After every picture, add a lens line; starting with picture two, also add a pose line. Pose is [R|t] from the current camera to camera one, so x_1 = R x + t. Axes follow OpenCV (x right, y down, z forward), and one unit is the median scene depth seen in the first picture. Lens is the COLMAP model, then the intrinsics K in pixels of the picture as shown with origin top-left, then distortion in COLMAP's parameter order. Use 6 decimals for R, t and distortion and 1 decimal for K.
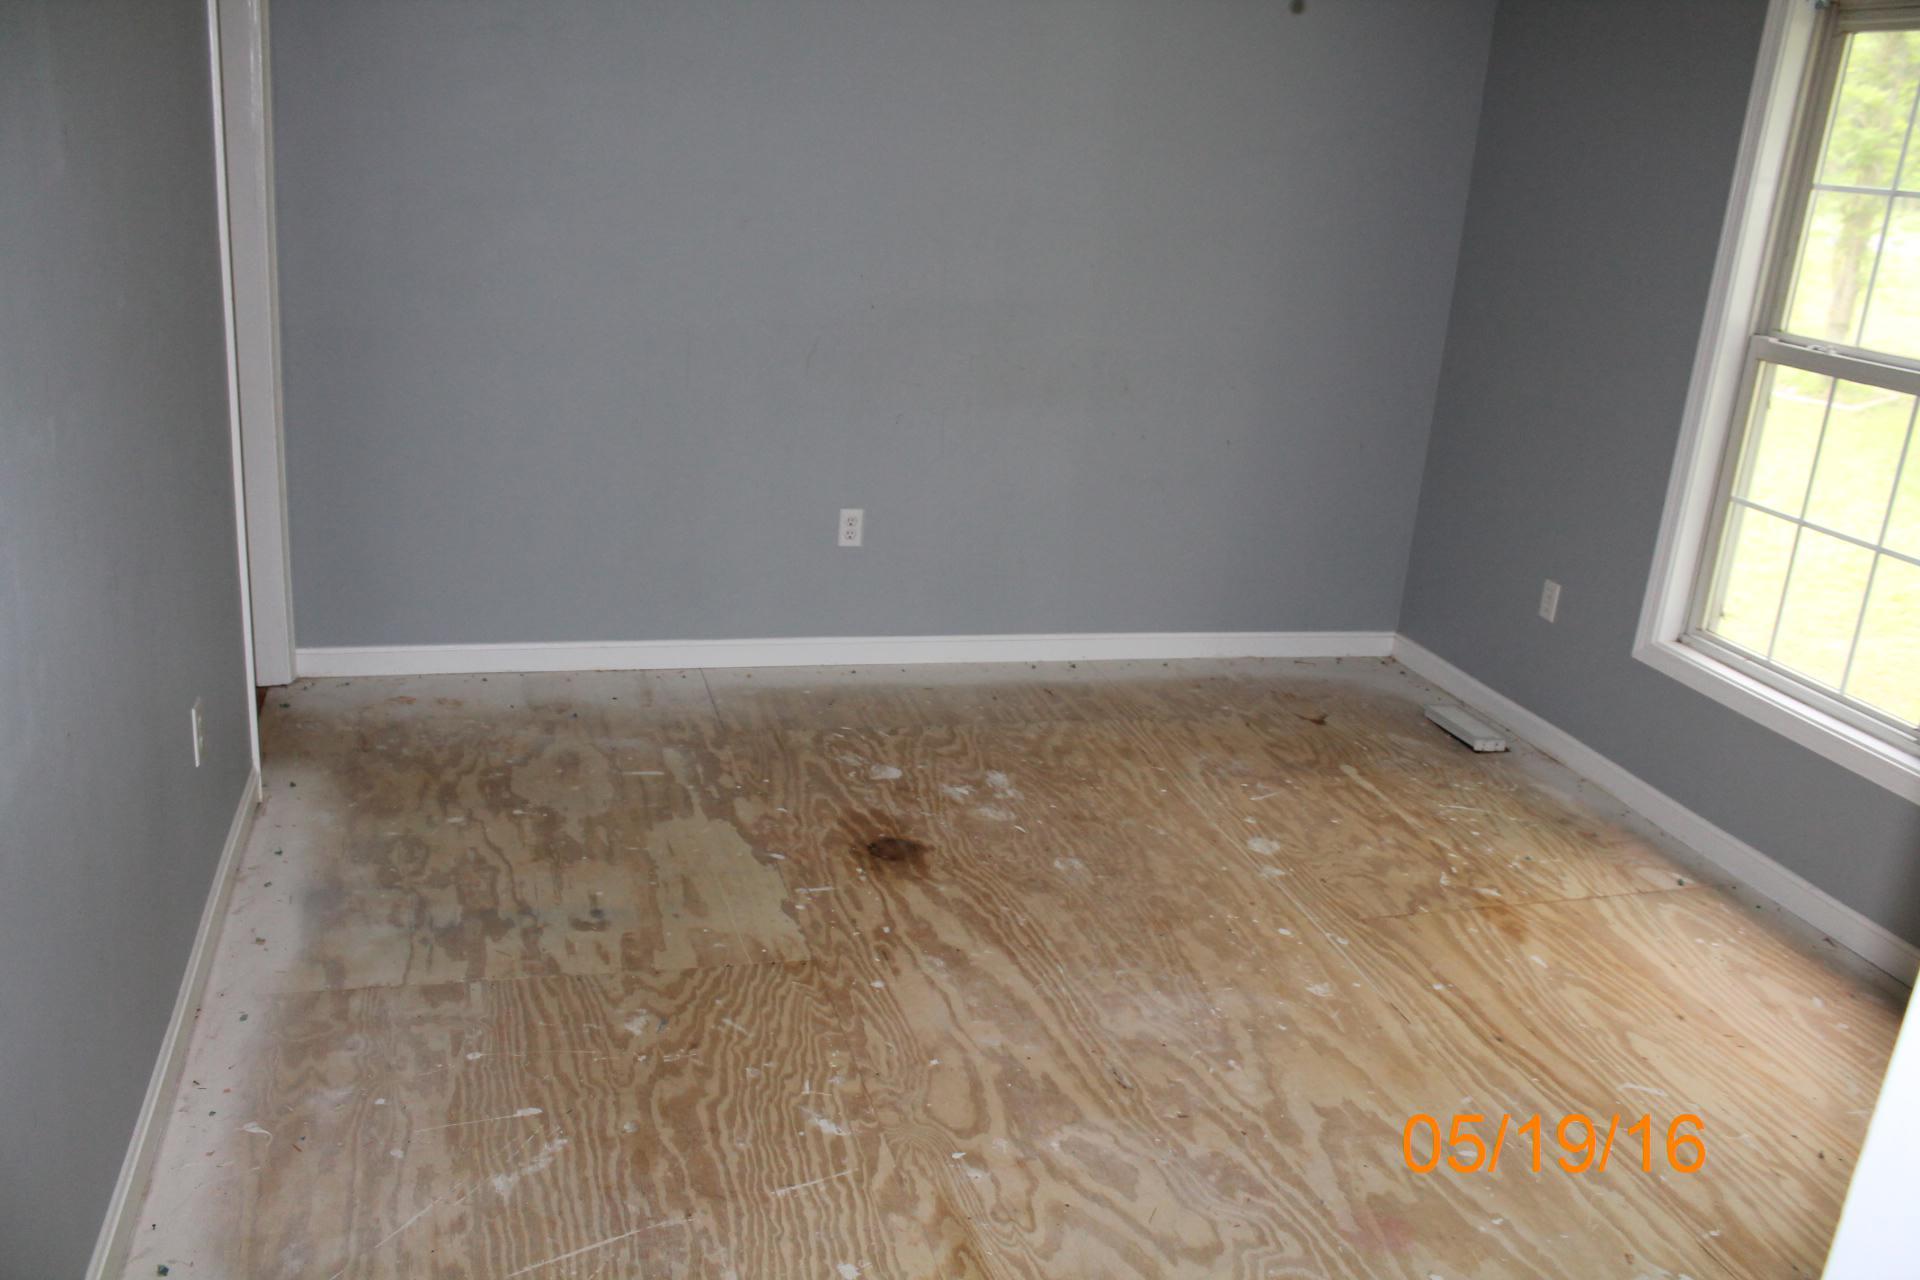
lens RADIAL K [[1568.1, 0, 959.5], [0, 1568.1, 646.0], [0, 0, 1]] dist [-0.141734, 0.101168]
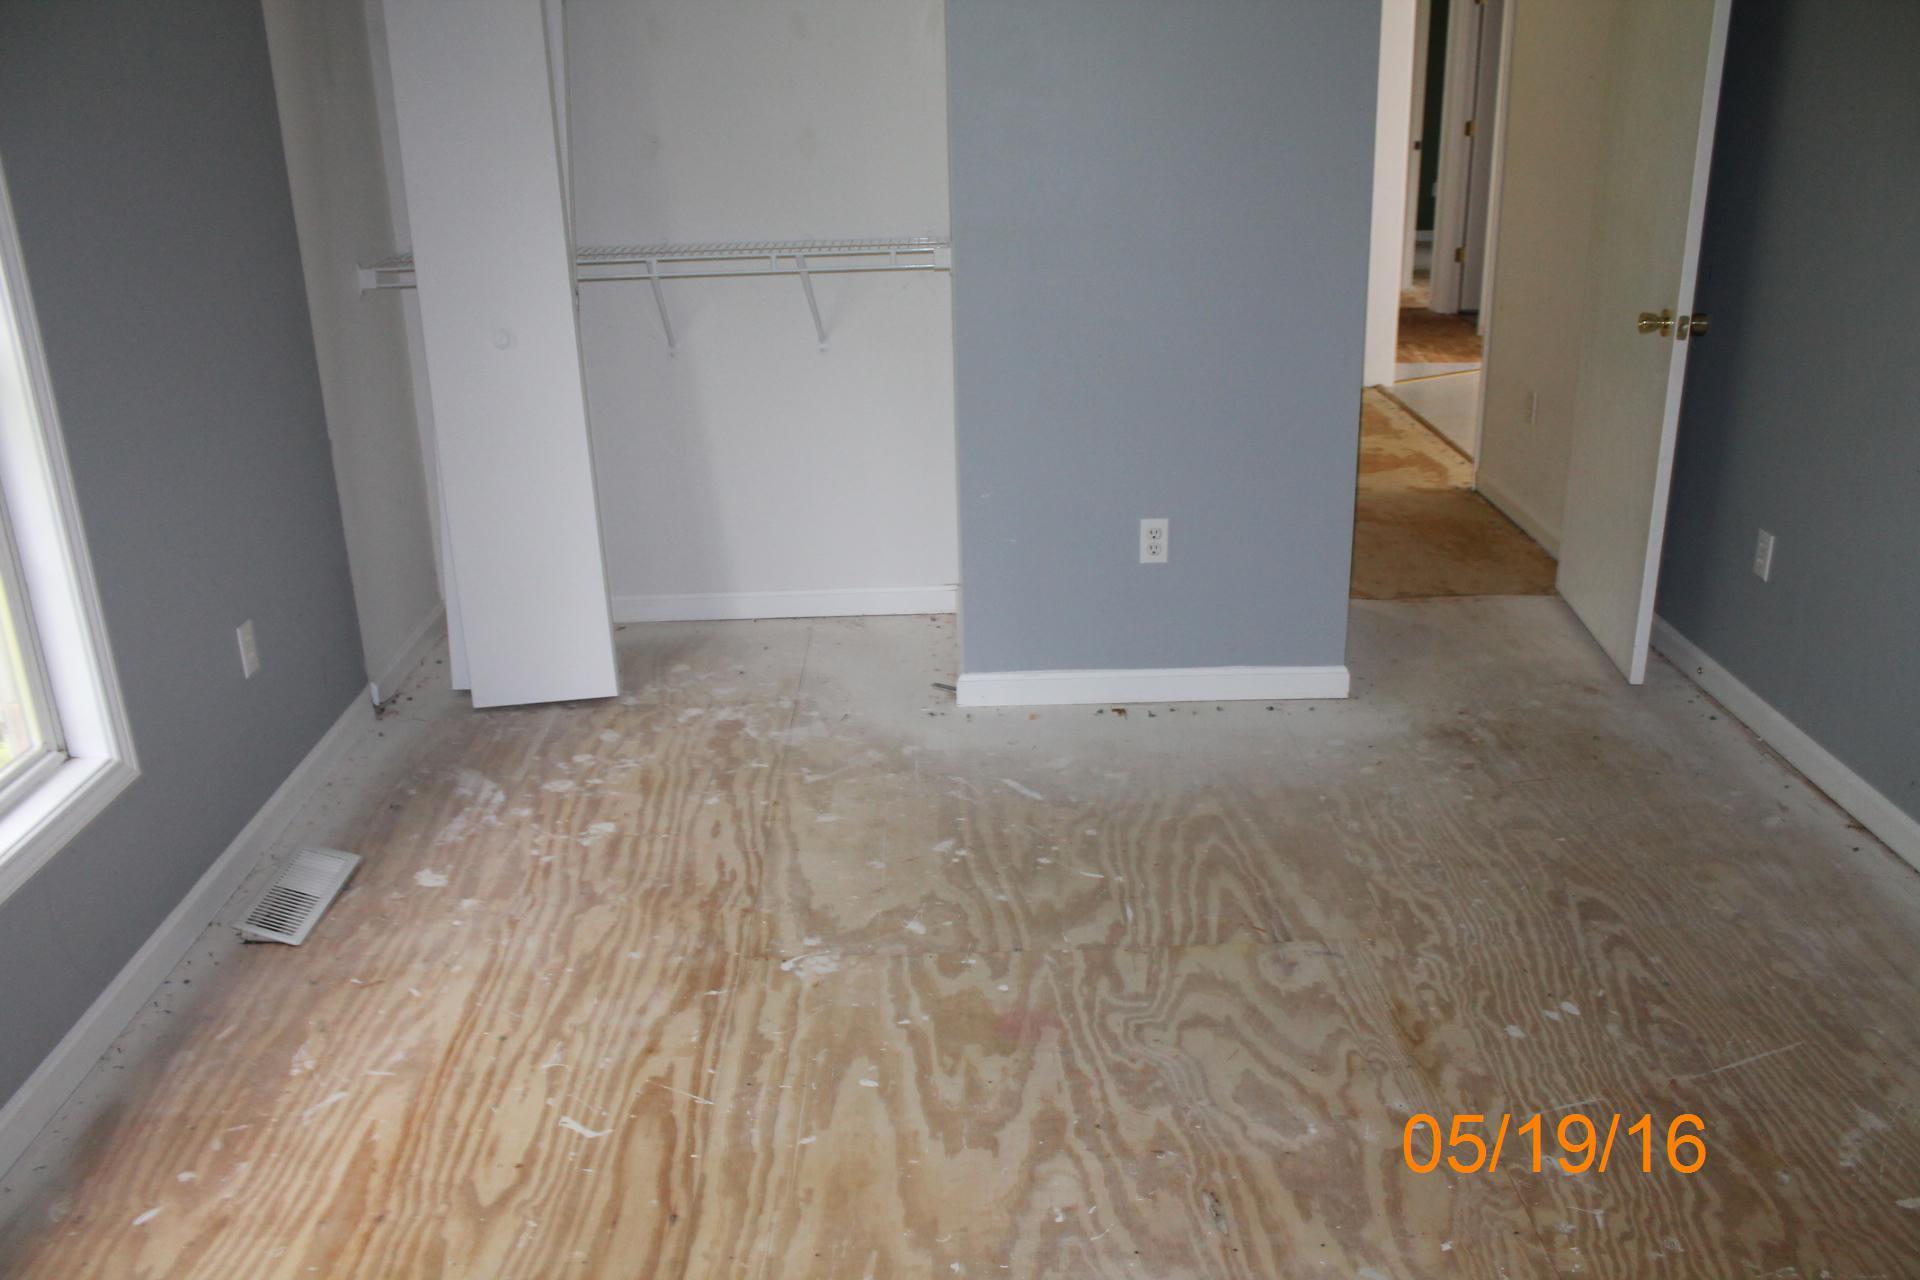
lens RADIAL K [[1568.1, 0, 946.8], [0, 1568.1, 636.1], [0, 0, 1]] dist [-0.141734, 0.101168]
pose [[-0.960018, -0.149753, 0.236515, 0.097896], [0.039219, 0.764600, 0.643310, -0.512183], [-0.277178, 0.626865, -0.728157, 1.530189]]
